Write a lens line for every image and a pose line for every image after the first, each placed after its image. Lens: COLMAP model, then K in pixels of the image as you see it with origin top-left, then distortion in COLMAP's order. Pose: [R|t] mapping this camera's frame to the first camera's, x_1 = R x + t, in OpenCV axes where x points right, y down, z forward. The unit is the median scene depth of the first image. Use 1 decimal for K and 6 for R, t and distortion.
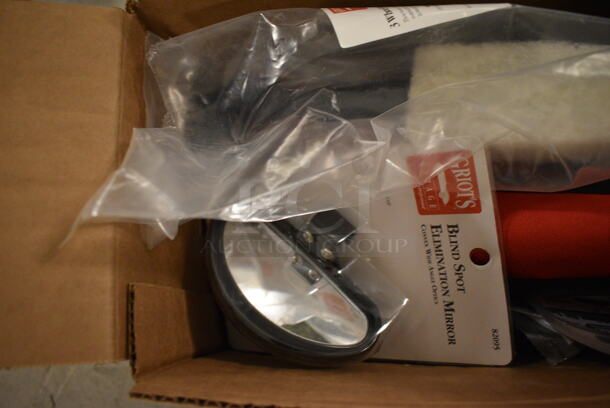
lens RADIAL K [[498.6, 0, 305.0], [0, 498.6, 204.0], [0, 0, 1]] dist [-0.128076, 0.055418]
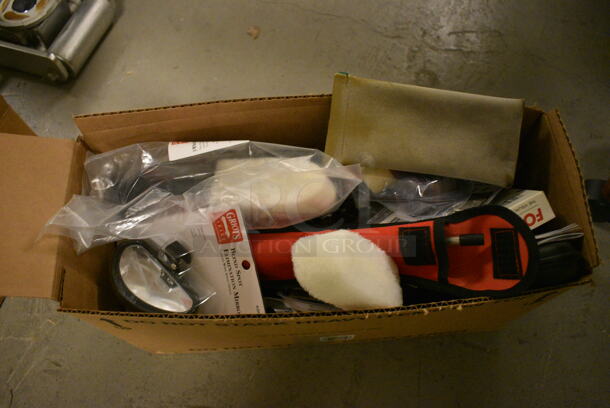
lens RADIAL K [[498.6, 0, 305.0], [0, 498.6, 204.0], [0, 0, 1]] dist [-0.128076, 0.055418]
pose [[0.999084, 0.018317, 0.038685, 0.523483], [-0.009297, 0.975095, -0.221594, 0.314349], [-0.041781, 0.221032, 0.974371, -1.001669]]
